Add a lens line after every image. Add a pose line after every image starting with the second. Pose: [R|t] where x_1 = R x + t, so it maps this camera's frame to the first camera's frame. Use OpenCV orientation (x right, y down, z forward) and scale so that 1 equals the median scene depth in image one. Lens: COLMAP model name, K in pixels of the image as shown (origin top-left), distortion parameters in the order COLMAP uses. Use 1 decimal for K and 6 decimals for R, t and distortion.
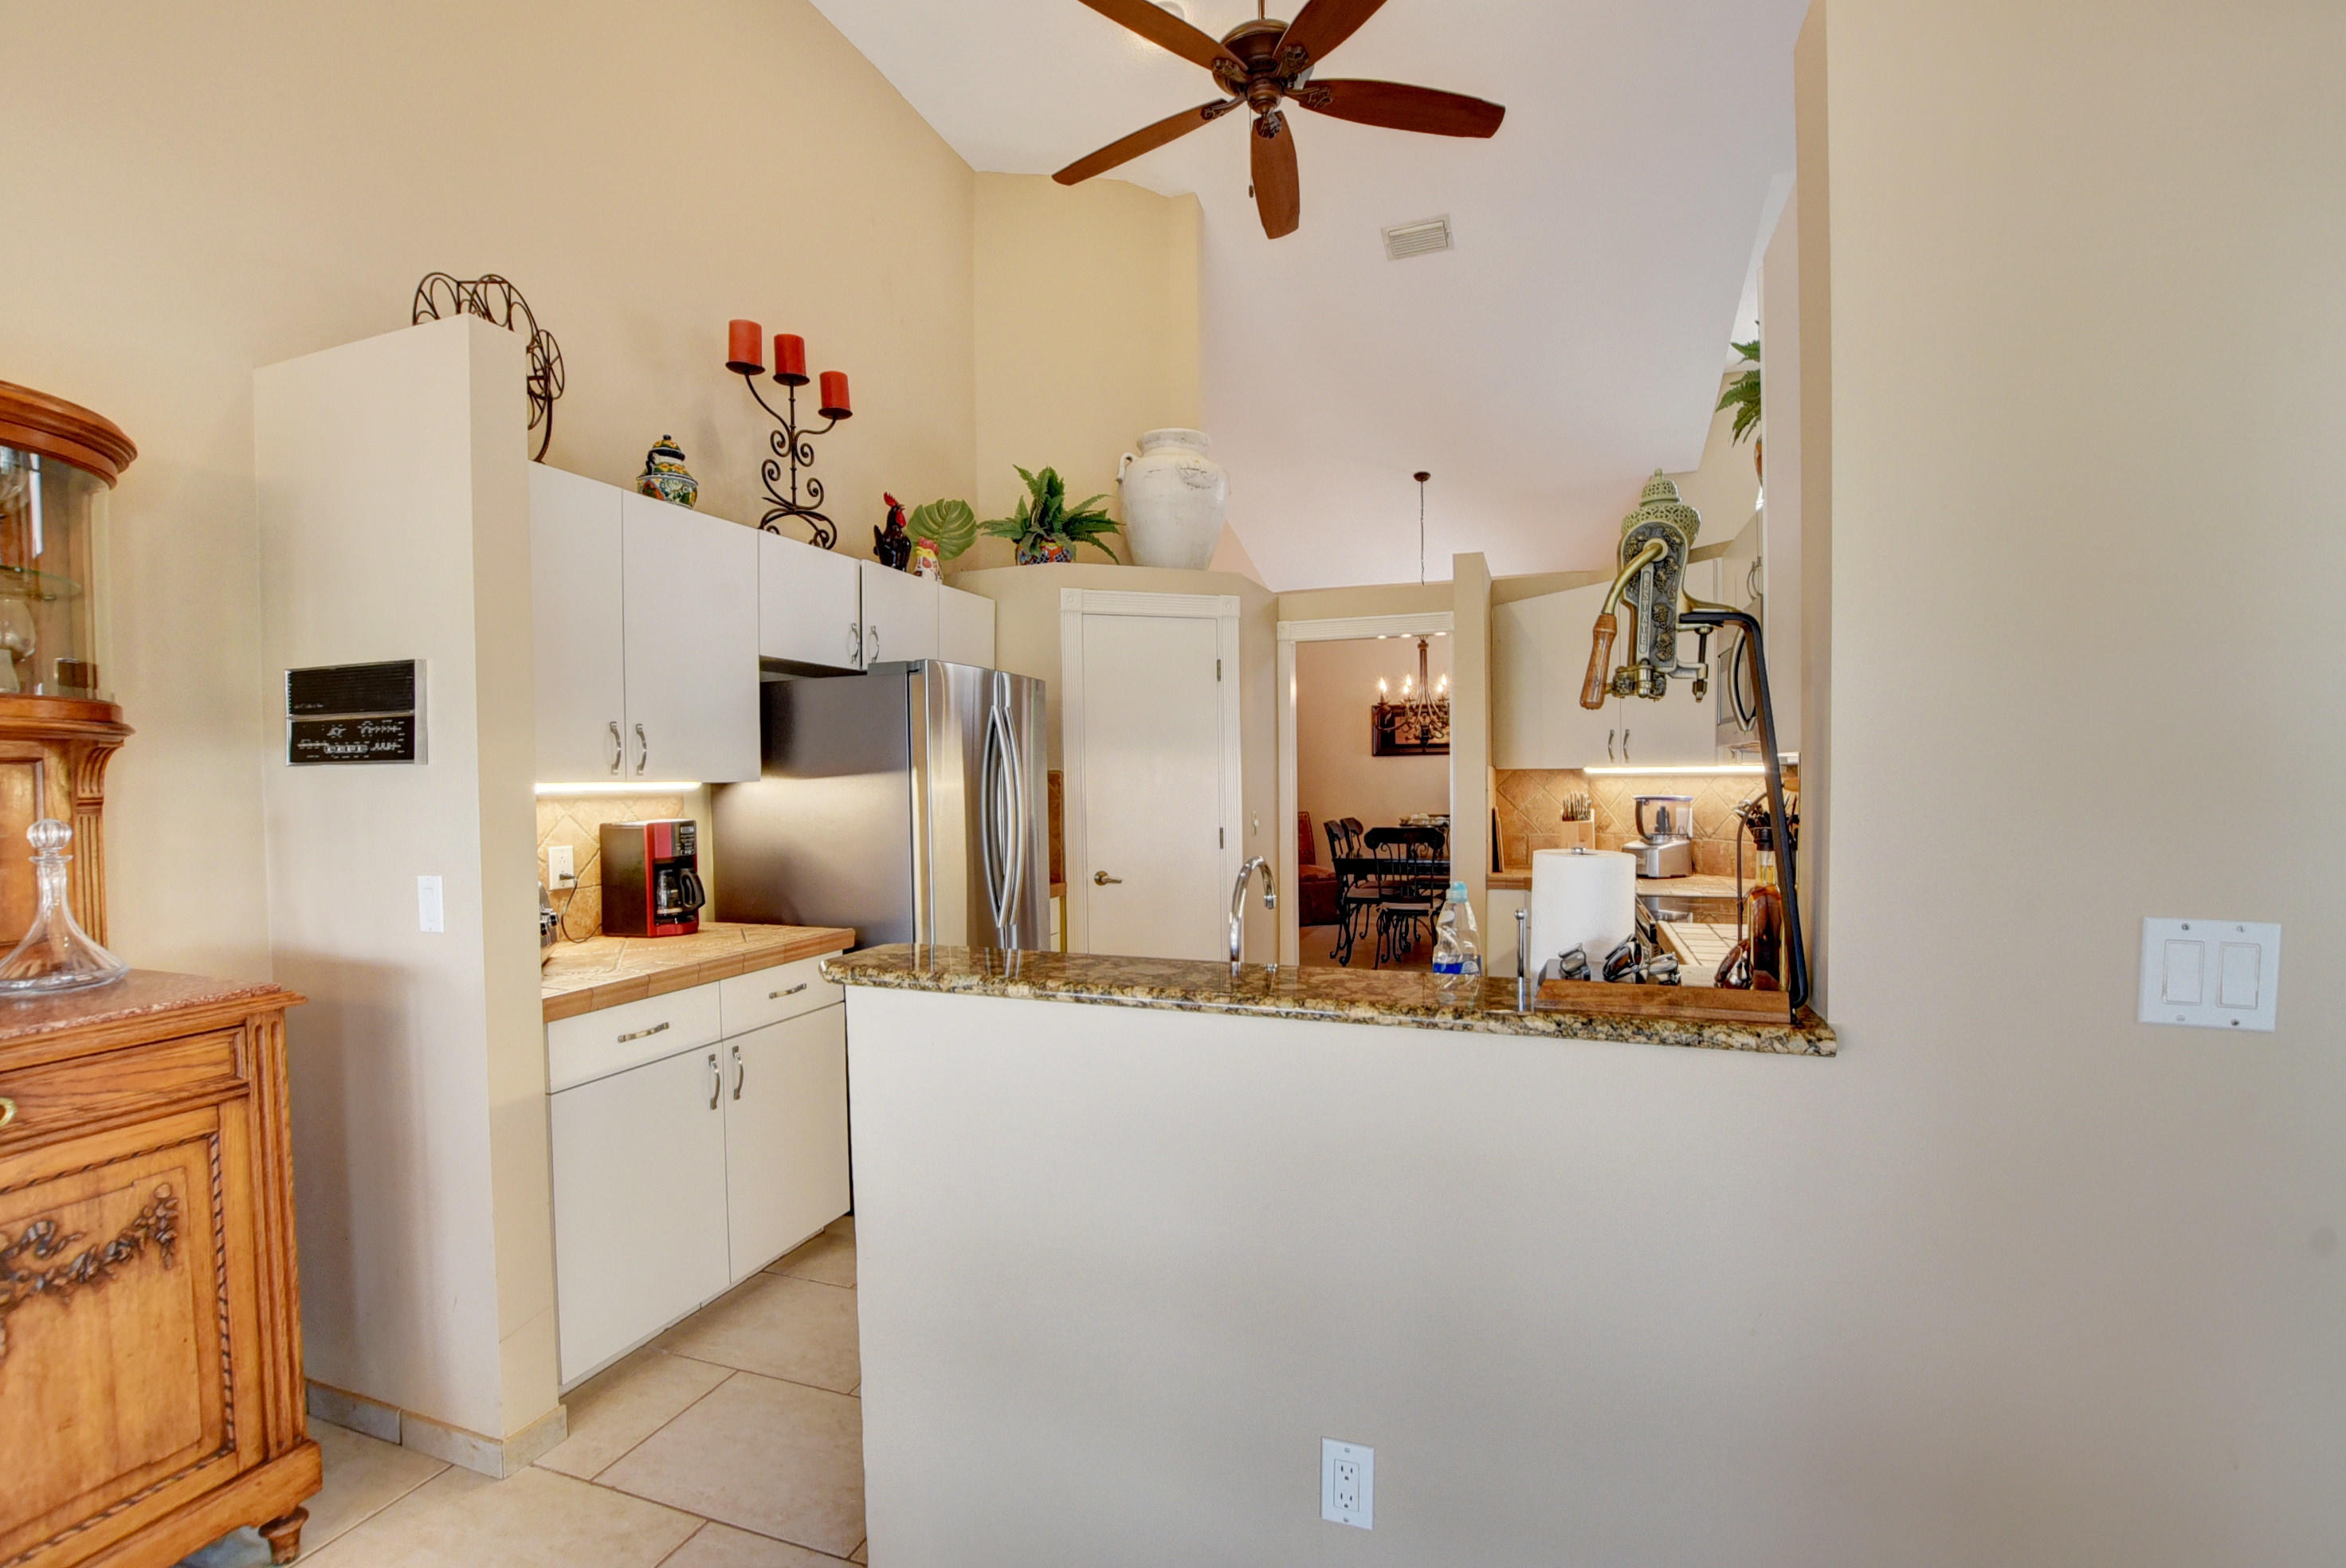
lens RADIAL K [[1036.7, 0, 1185.0], [0, 1036.7, 802.9], [0, 0, 1]] dist [-0.039306, 0.008435]
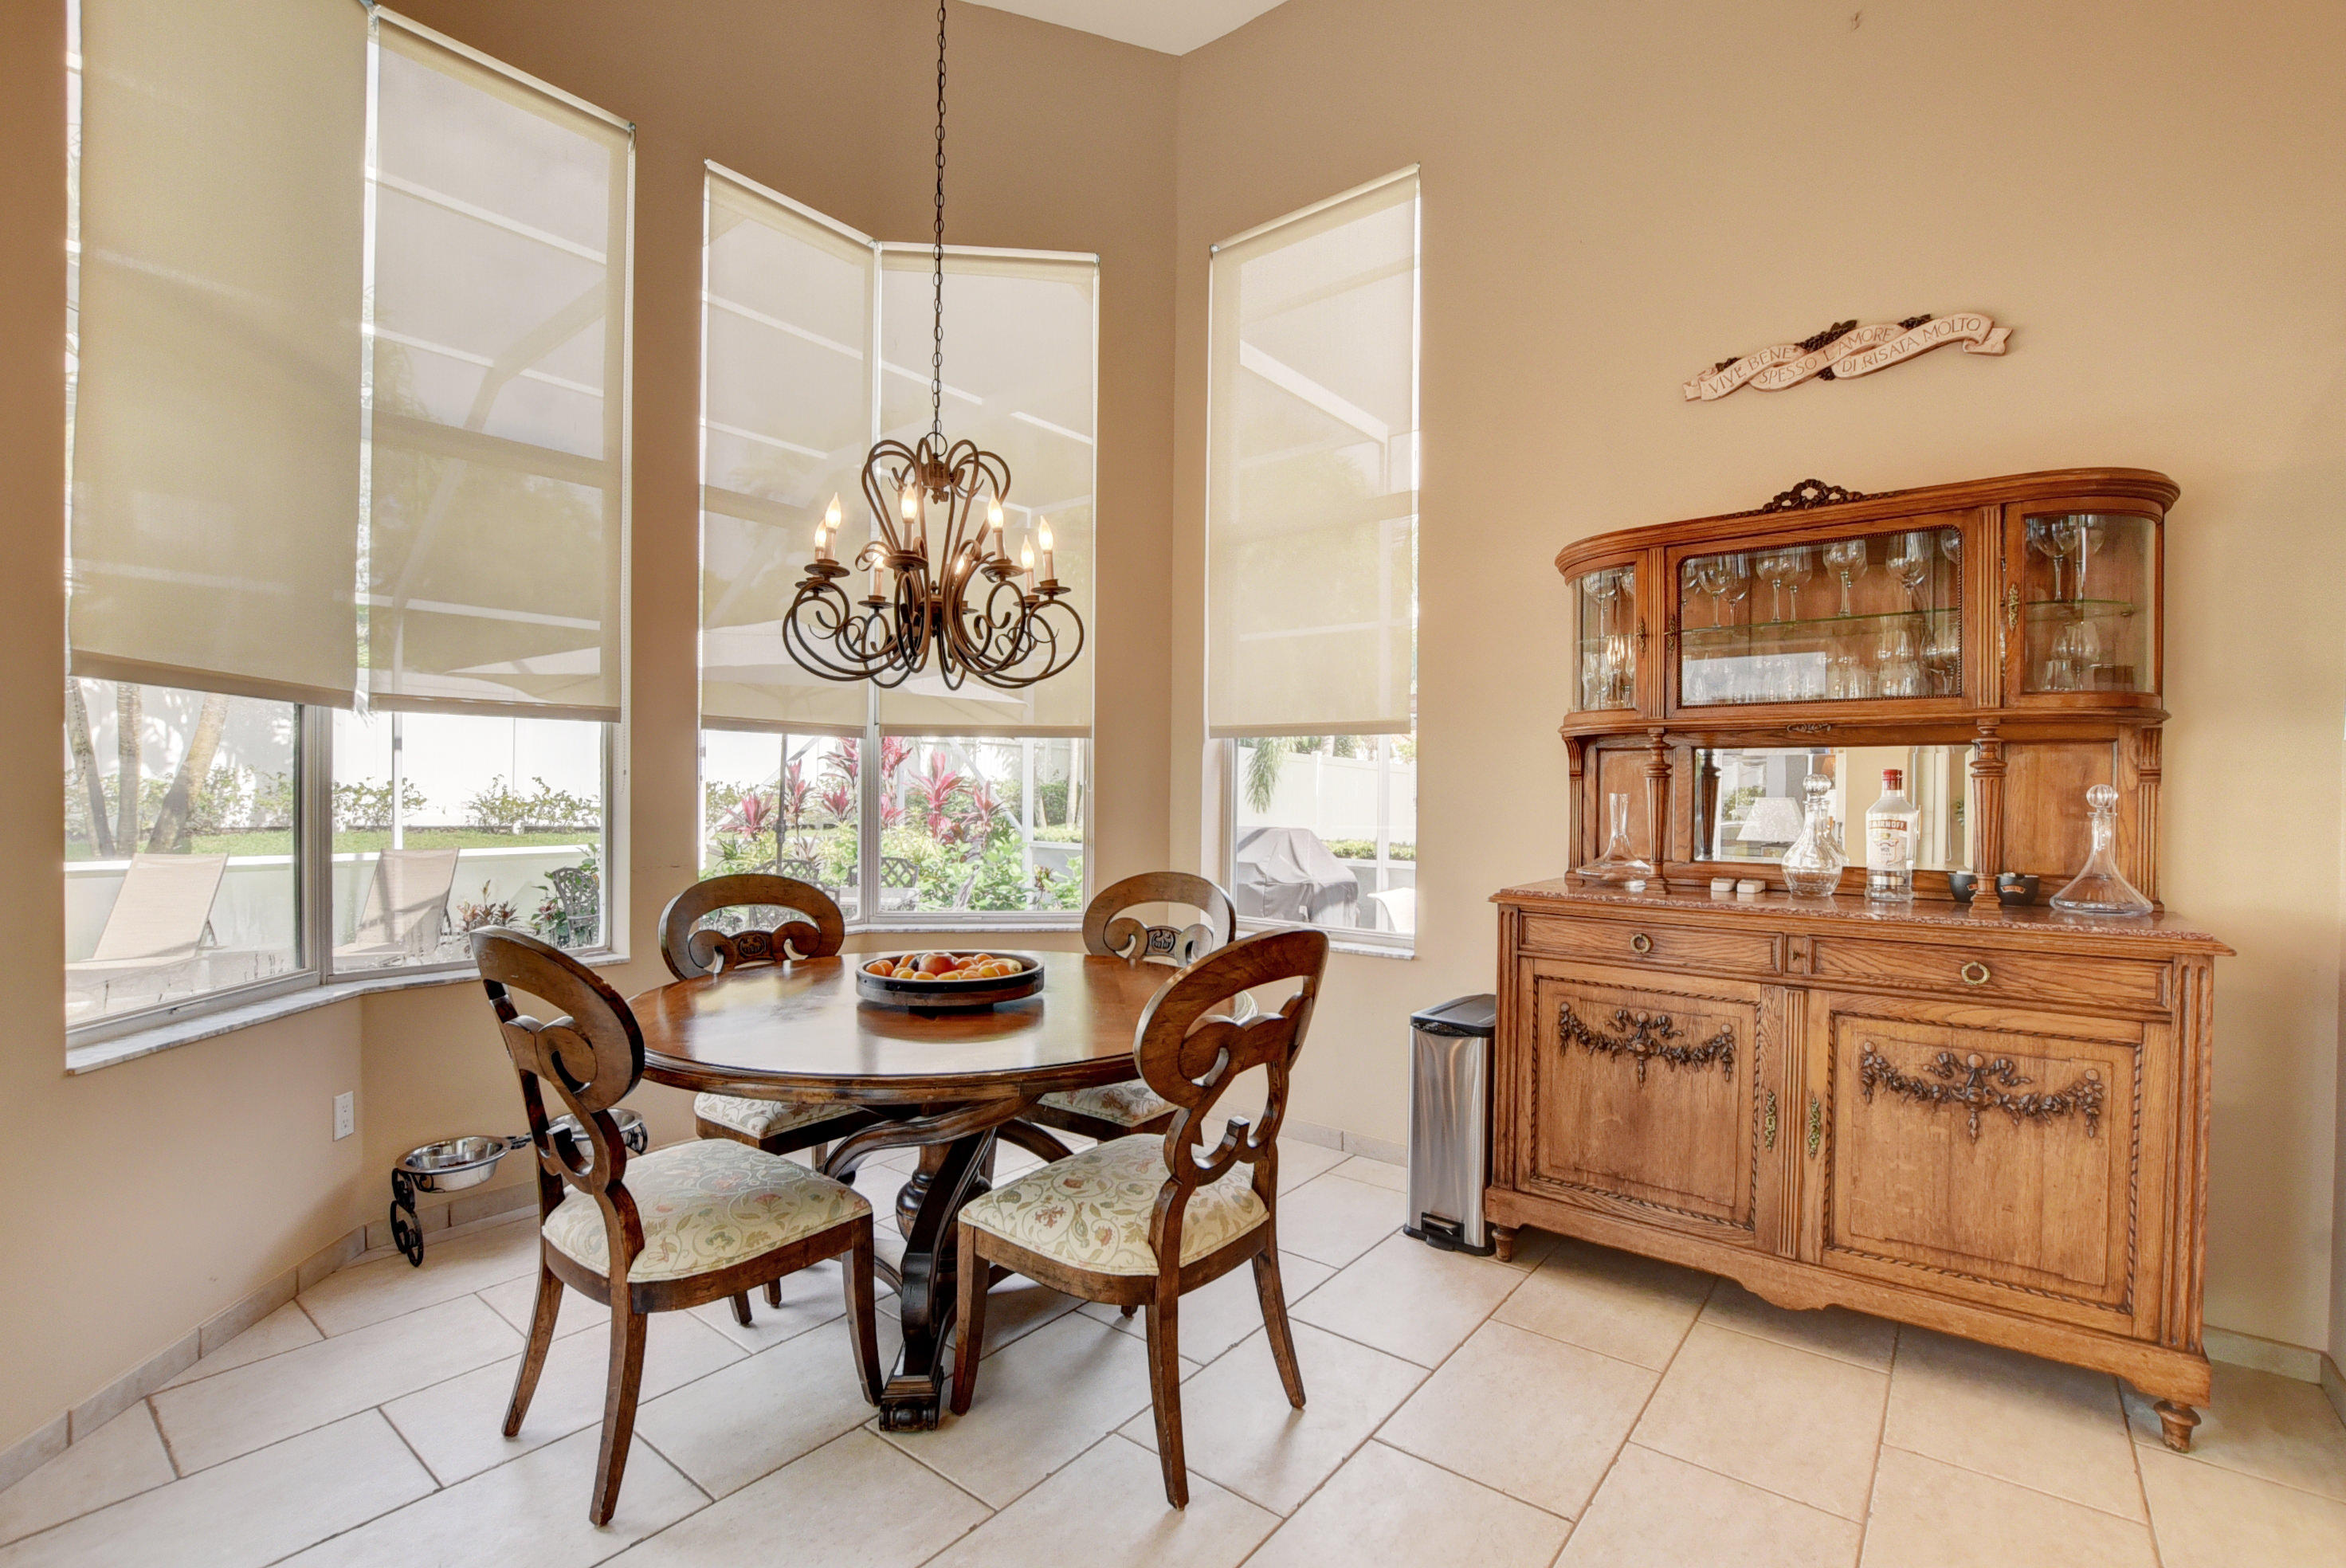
lens RADIAL K [[1036.7, 0, 1185.0], [0, 1036.7, 802.9], [0, 0, 1]] dist [-0.039306, 0.008435]
pose [[-0.322717, 0.022262, -0.946234, 0.508710], [-0.029479, 0.999002, 0.033558, 0.031868], [0.946036, 0.038724, -0.321739, 0.285609]]
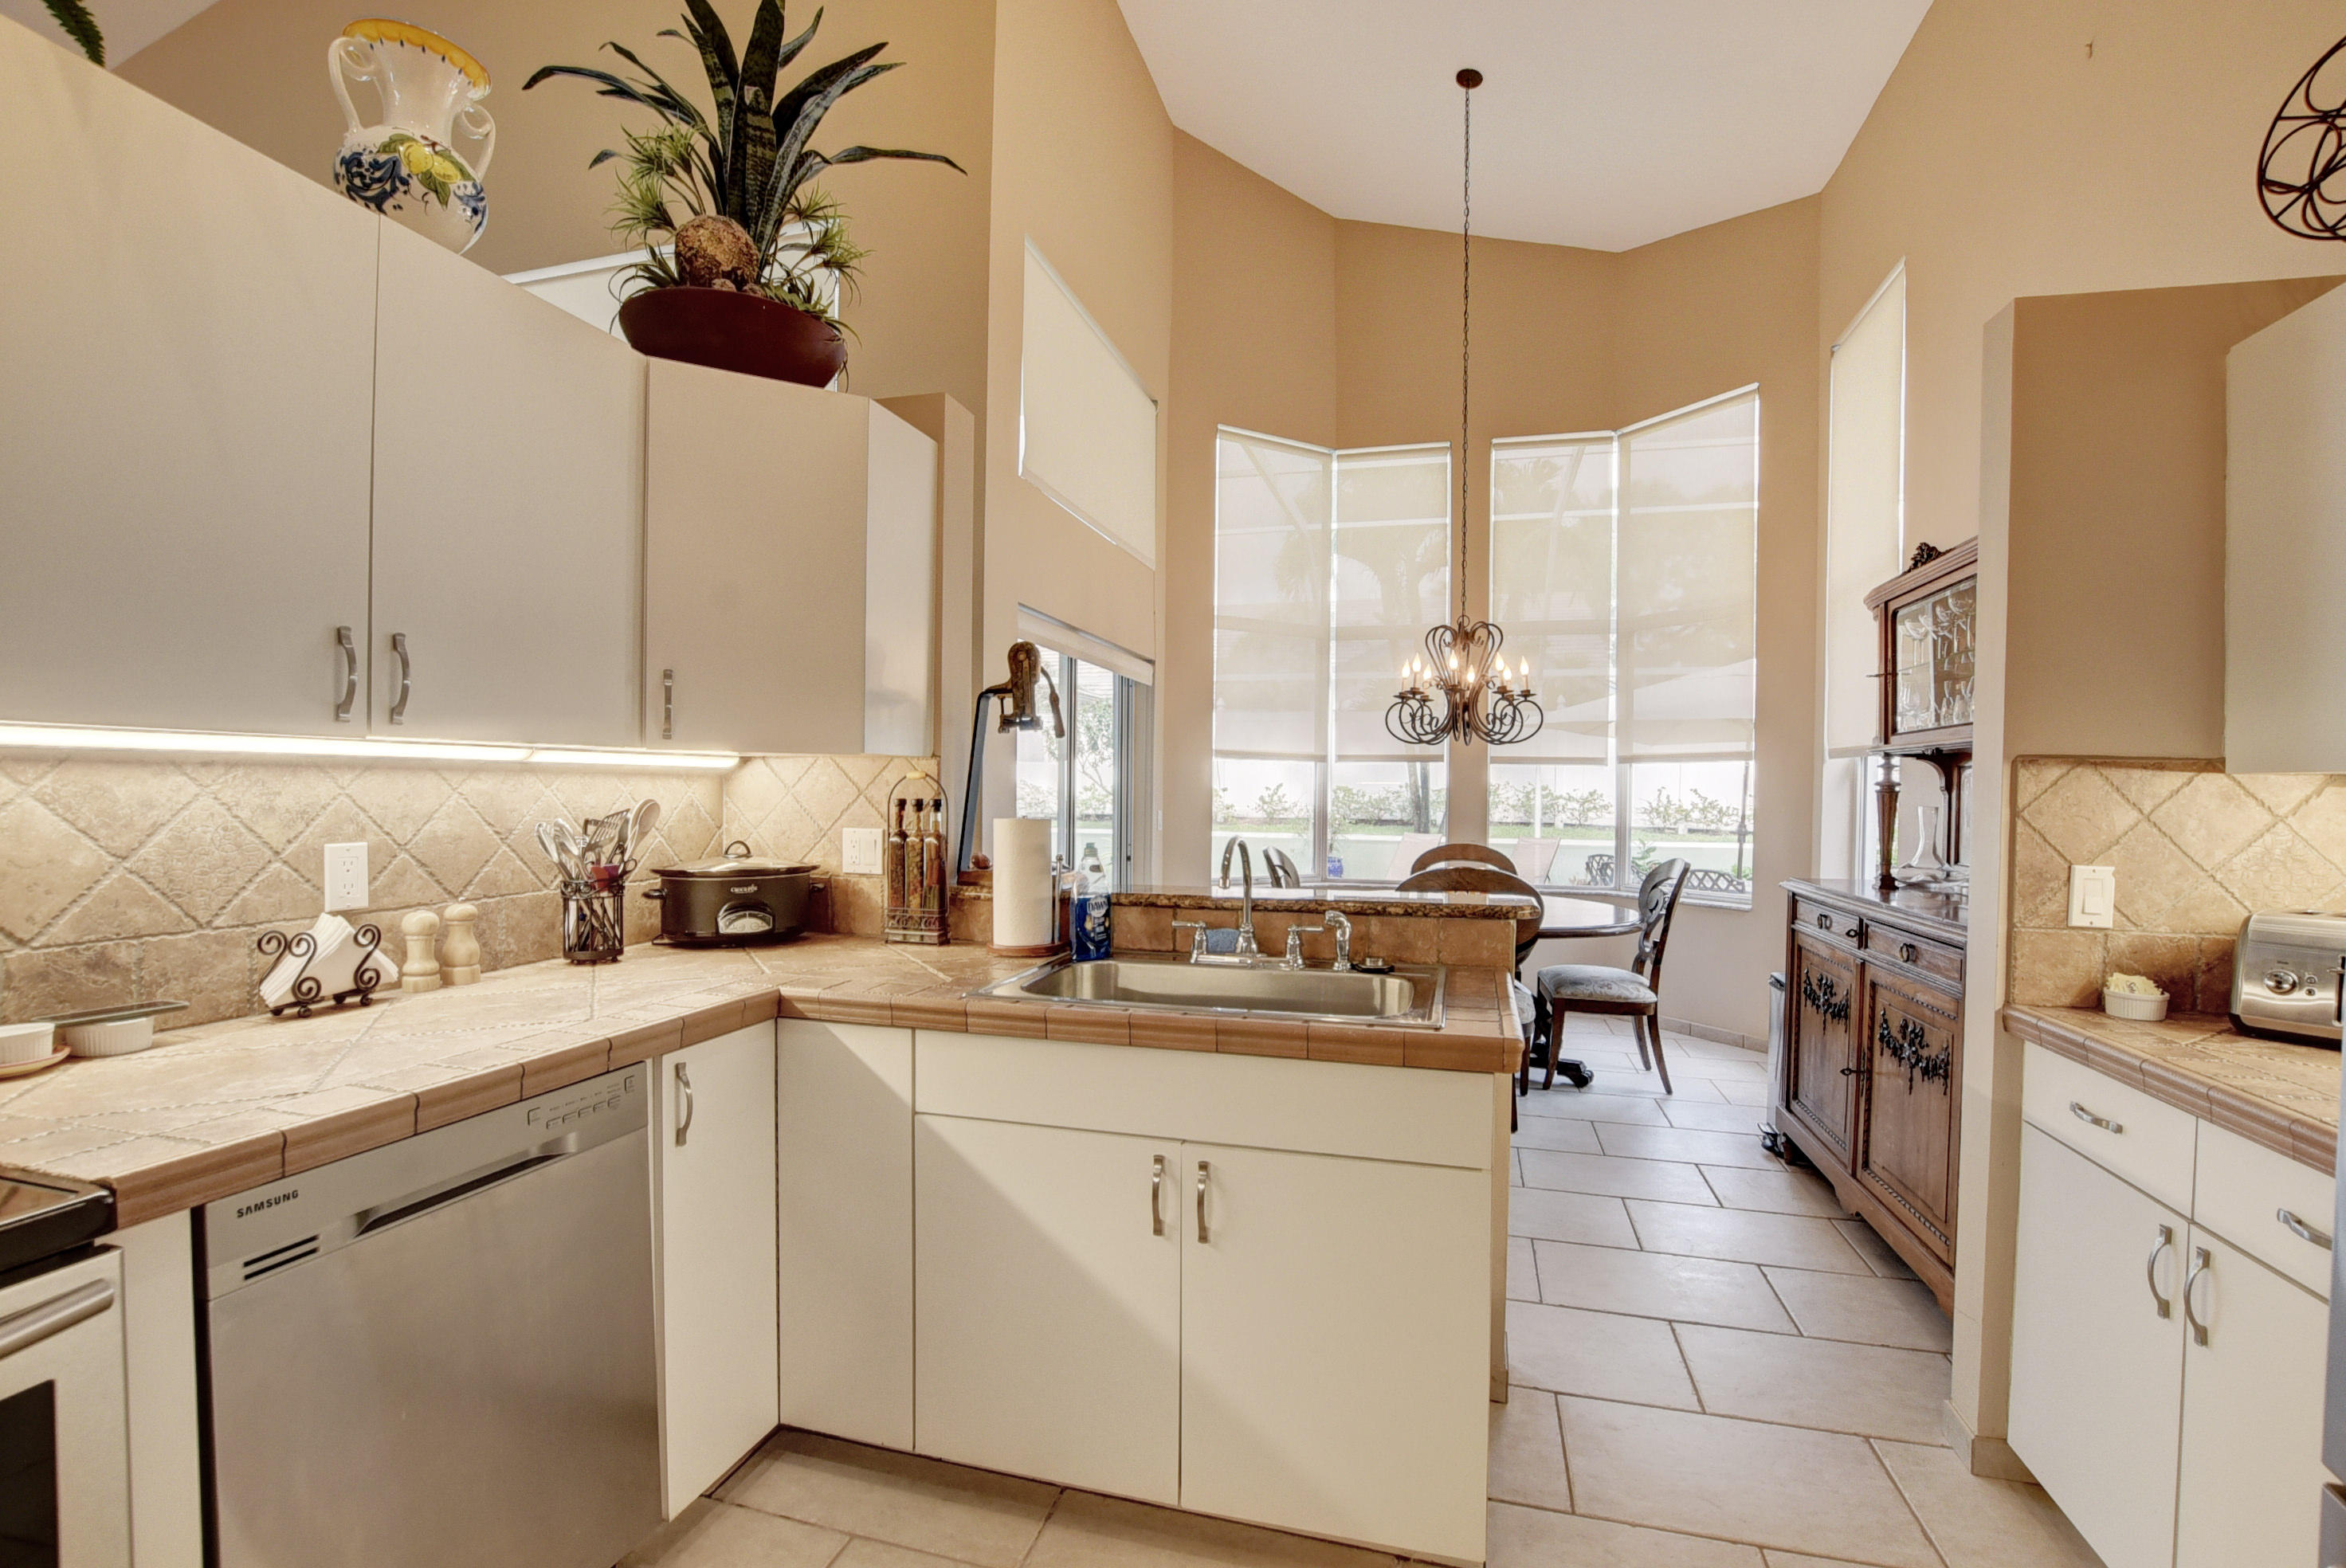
lens RADIAL K [[1036.7, 0, 1185.0], [0, 1036.7, 802.9], [0, 0, 1]] dist [-0.039306, 0.008435]
pose [[-0.997278, 0.002085, -0.073701, 0.211497], [-0.001147, 0.999040, 0.043785, -0.038714], [0.073722, 0.043750, -0.996319, 2.284104]]
